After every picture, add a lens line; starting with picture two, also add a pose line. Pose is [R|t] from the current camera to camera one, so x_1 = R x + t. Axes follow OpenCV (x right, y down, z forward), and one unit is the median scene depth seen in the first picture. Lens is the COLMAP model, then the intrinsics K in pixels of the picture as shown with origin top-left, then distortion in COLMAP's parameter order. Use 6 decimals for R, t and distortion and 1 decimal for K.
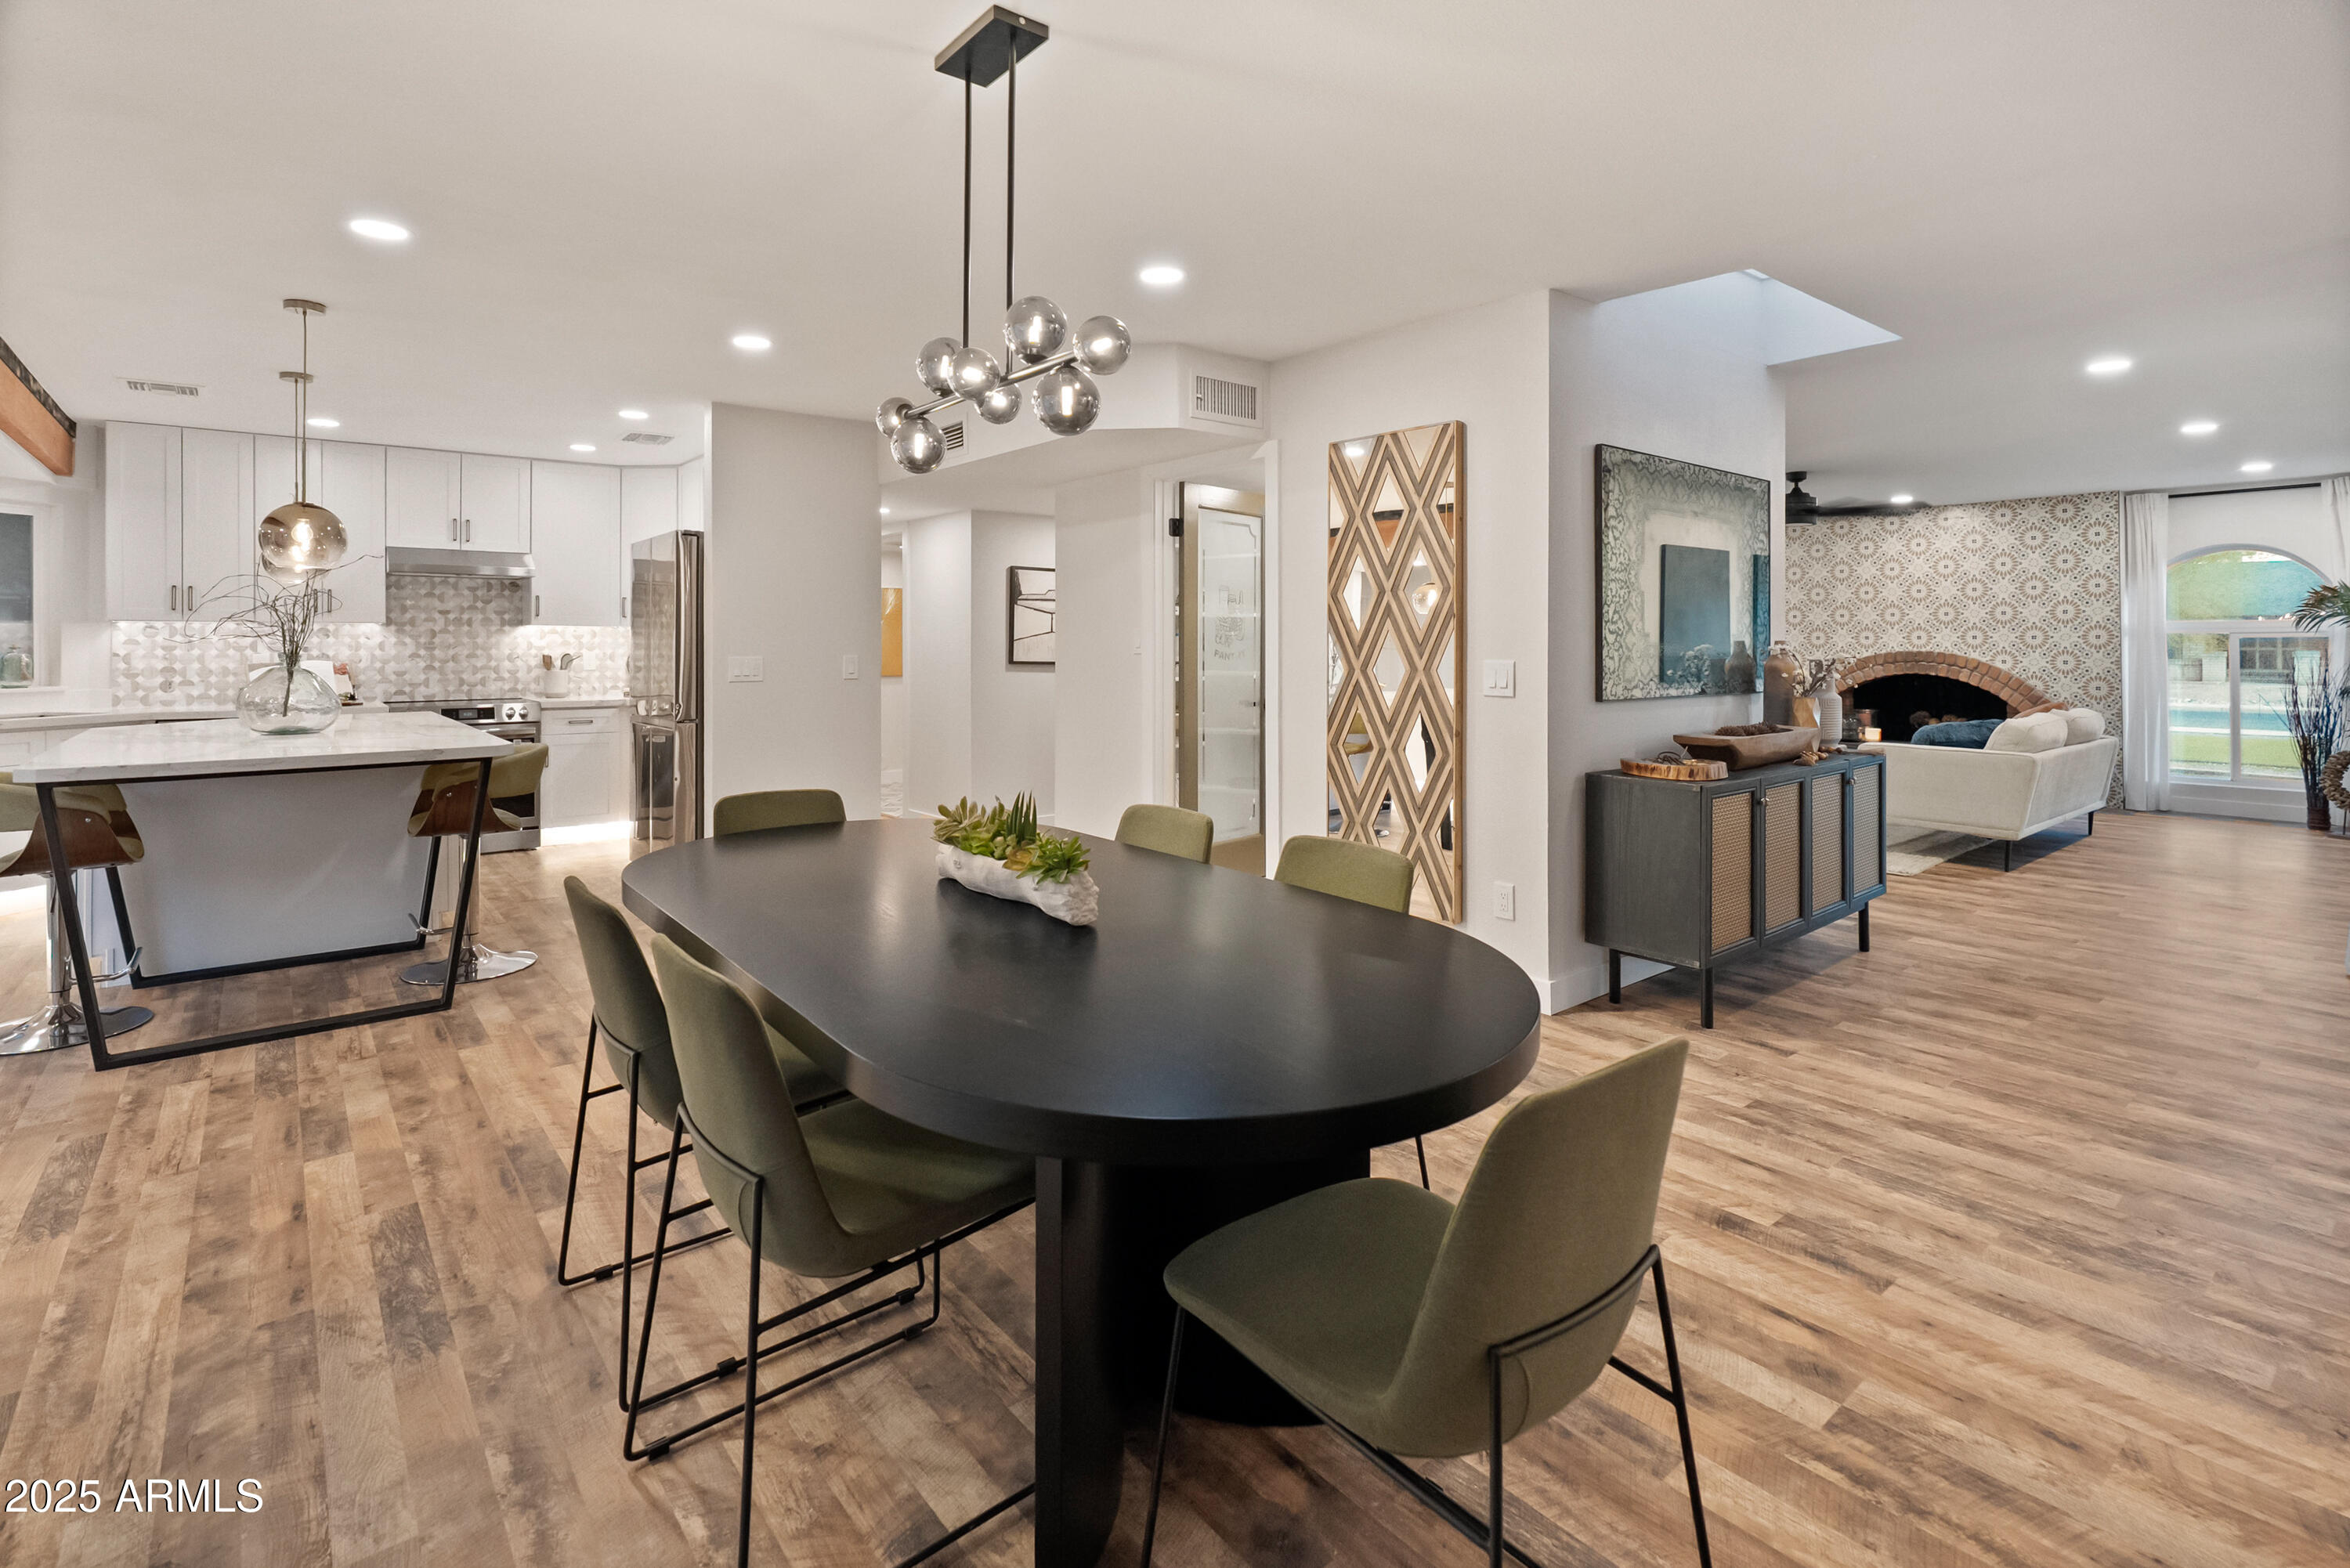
lens RADIAL K [[1109.9, 0, 1165.8], [0, 1109.9, 631.5], [0, 0, 1]] dist [-0.004484, 0.001760]
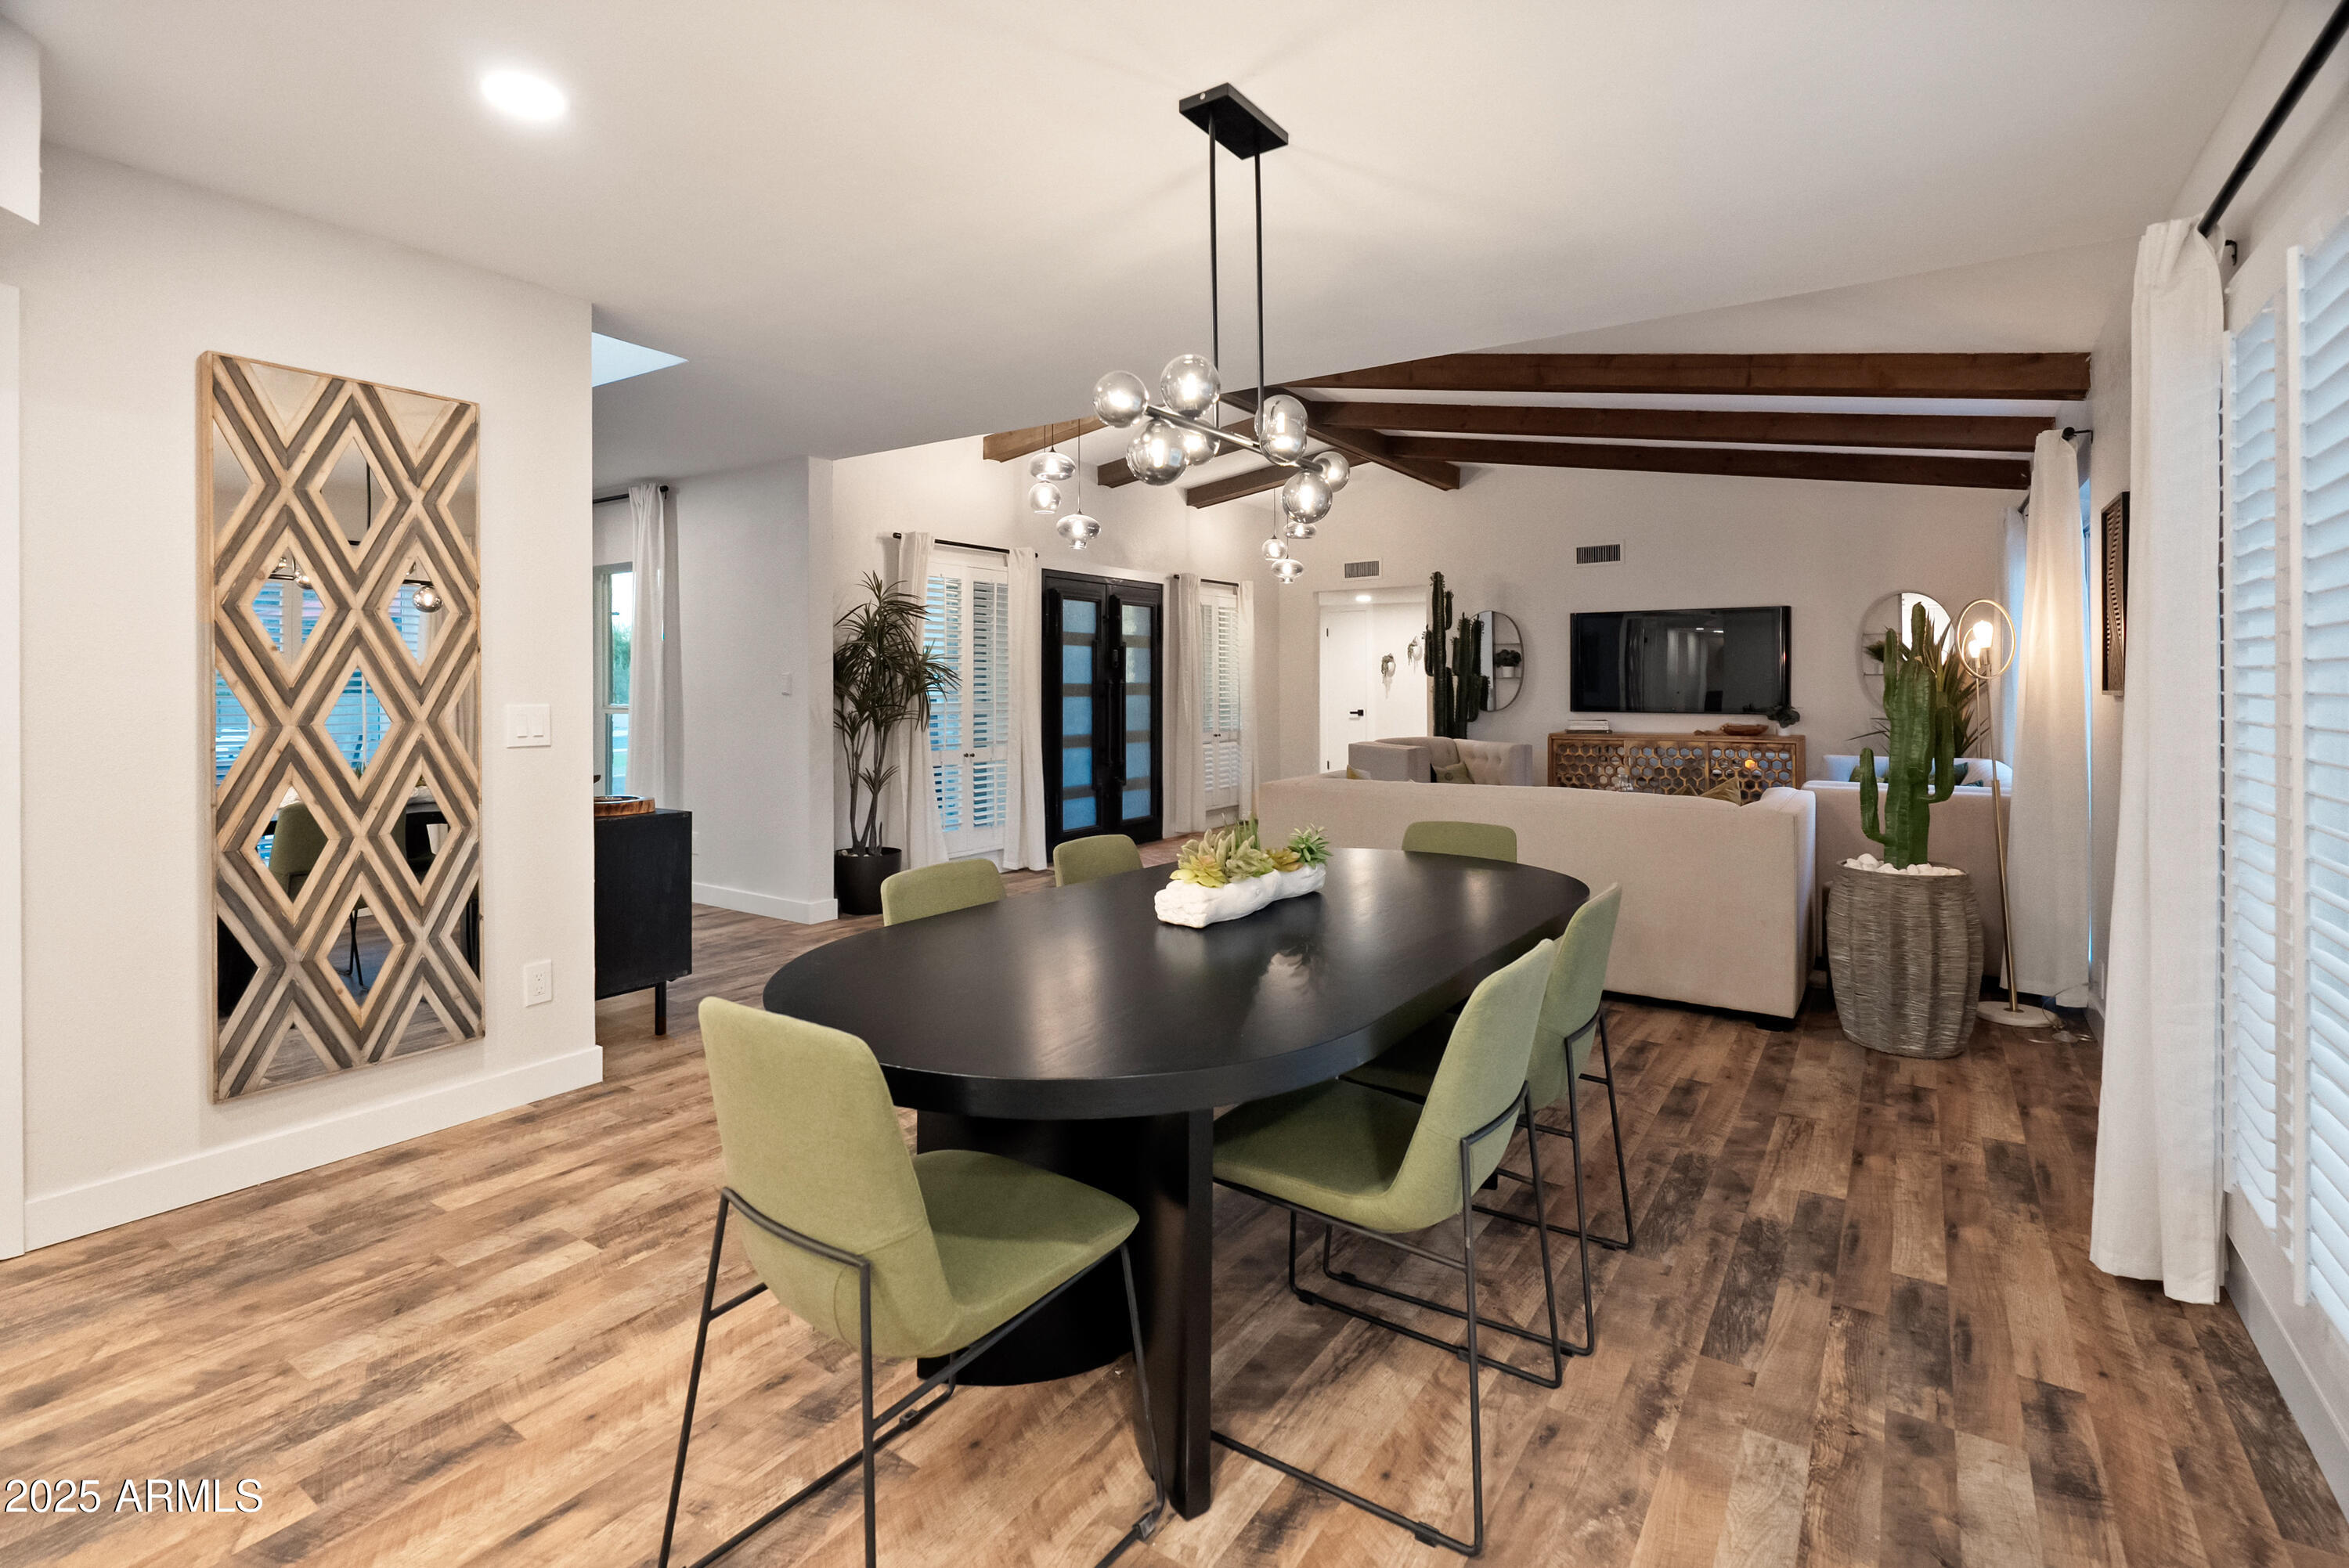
lens RADIAL K [[1109.4, 0, 1171.8], [0, 1109.4, 686.8], [0, 0, 1]] dist [-0.004484, 0.001760]
pose [[-0.287400, -0.000905, 0.957810, -0.420008], [-0.008328, 0.999964, -0.001554, 0.005375], [-0.957775, -0.008423, -0.287397, 0.496748]]
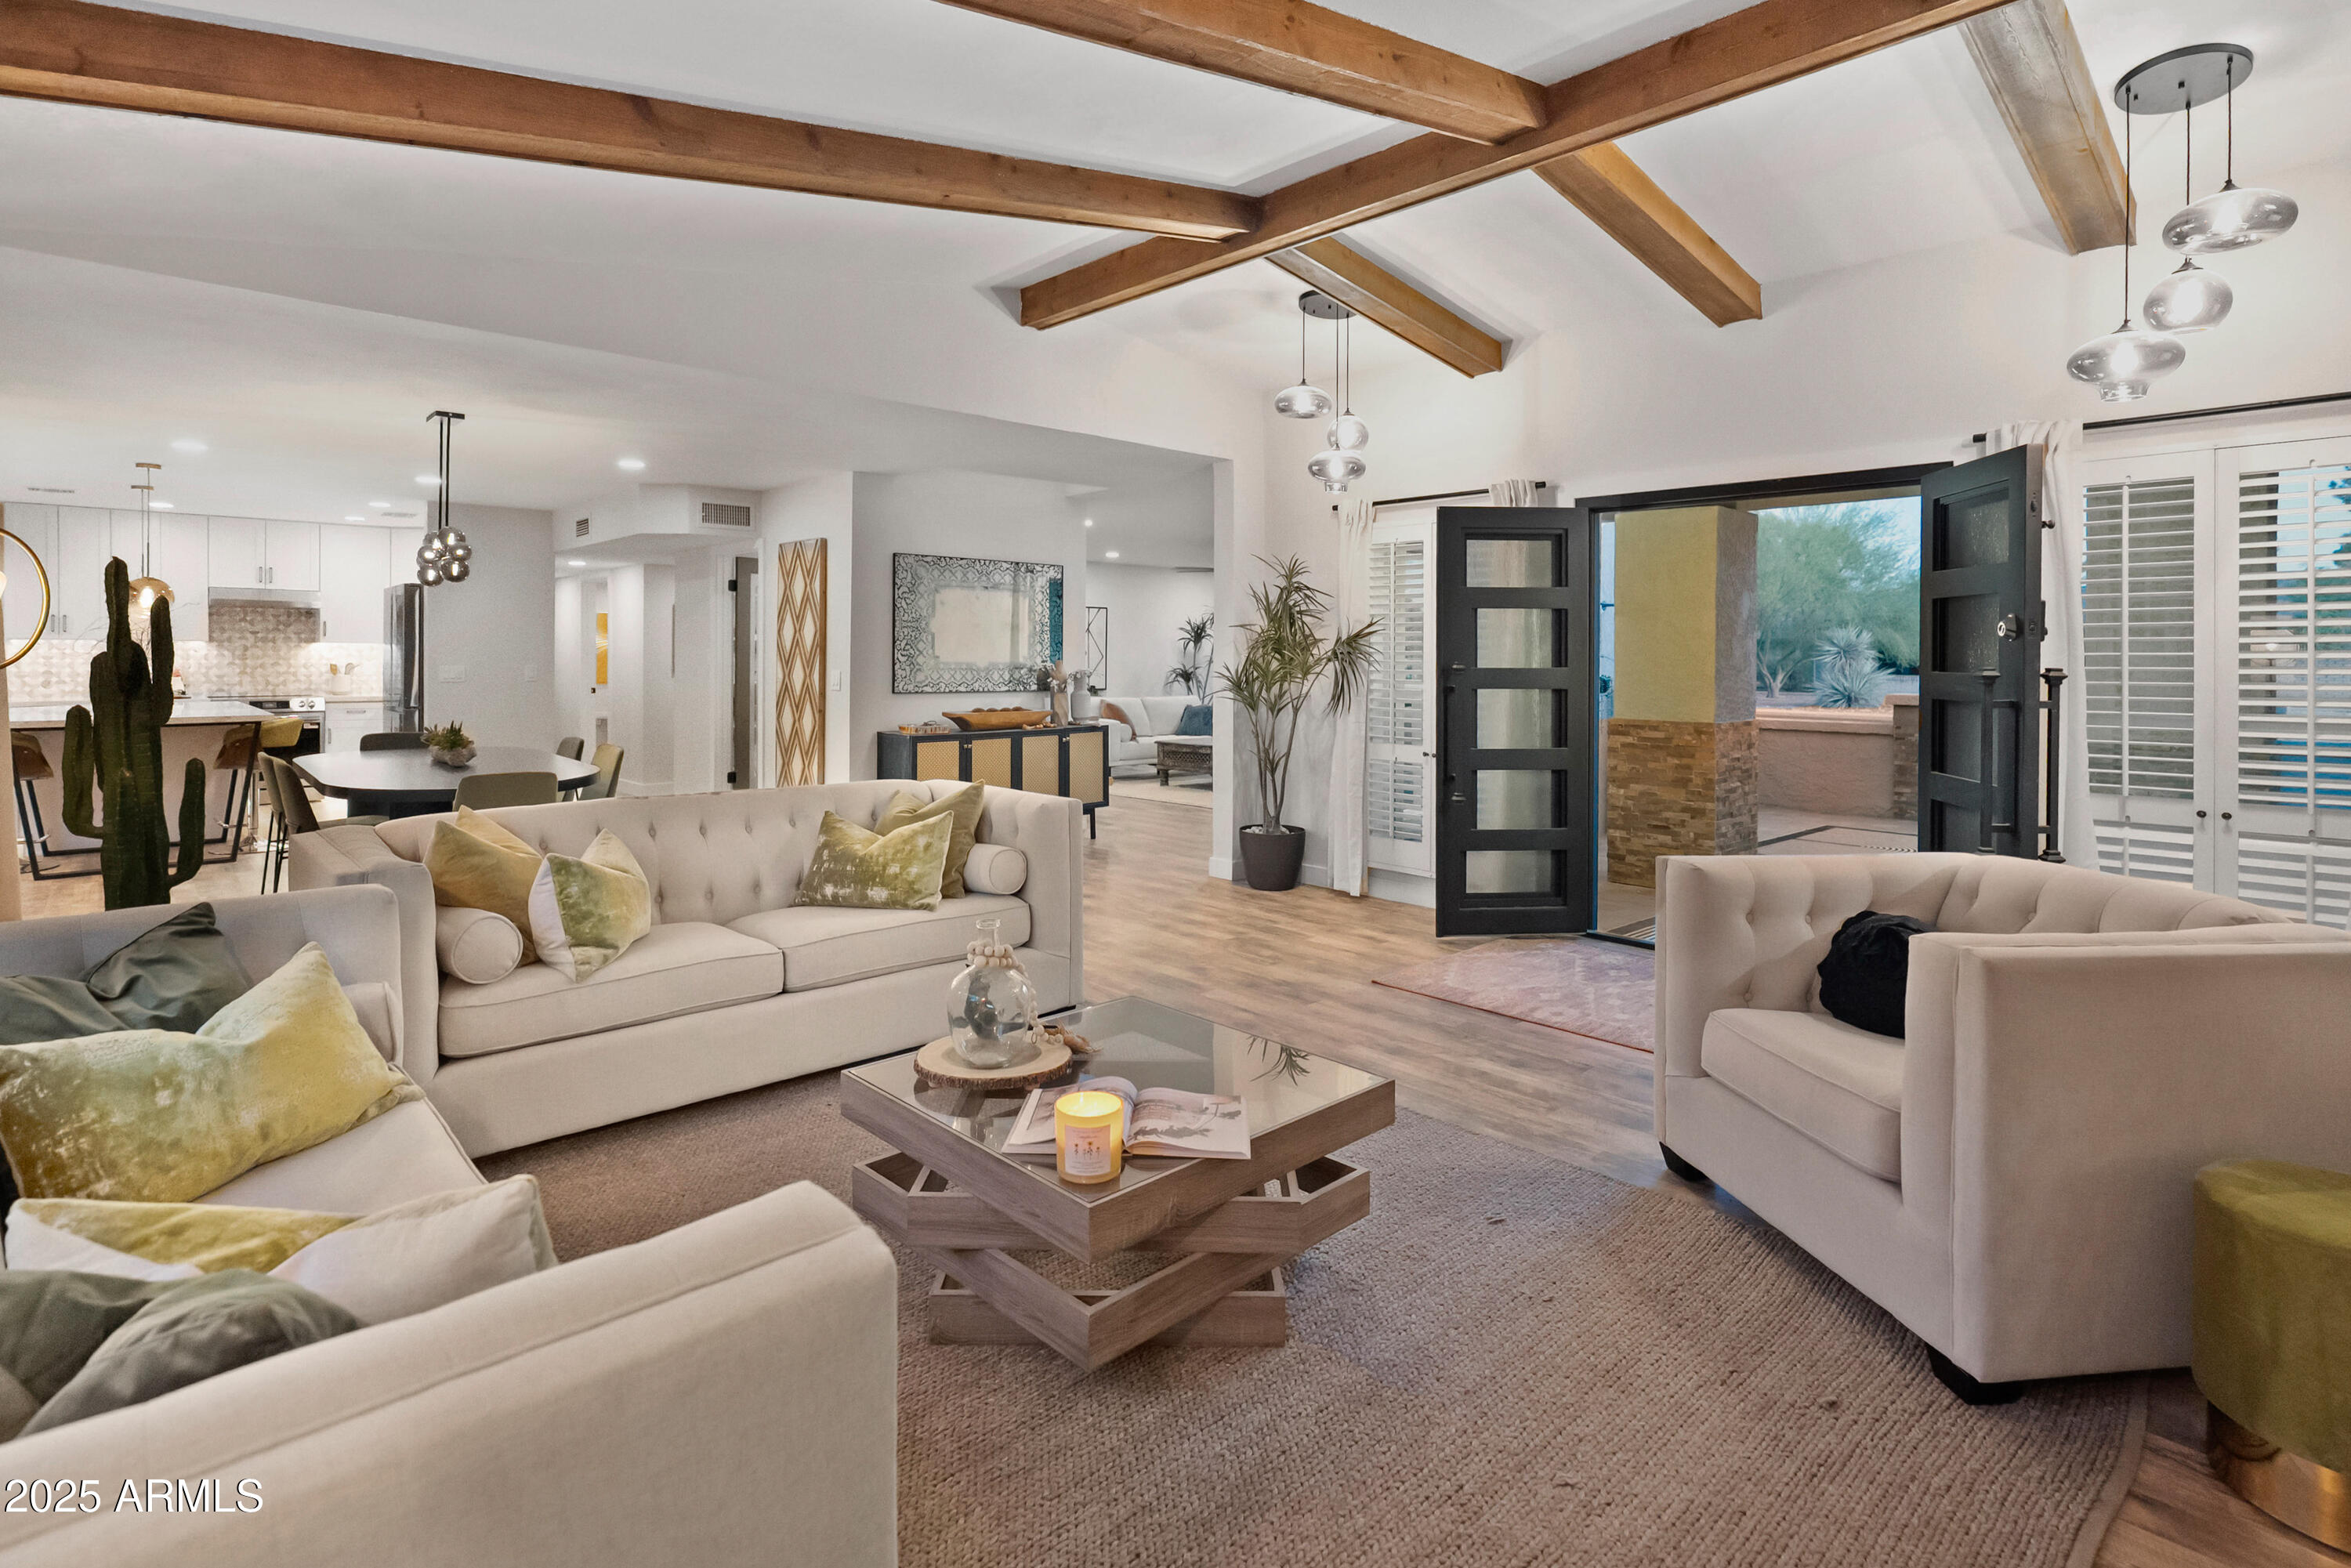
lens RADIAL K [[1110.4, 0, 1158.5], [0, 1110.4, 665.6], [0, 0, 1]] dist [-0.004484, 0.001760]
pose [[0.997076, 0.003532, 0.076329, 0.443570], [-0.005621, 0.999615, 0.027164, -0.023610], [-0.076204, -0.027514, 0.996713, -0.561738]]
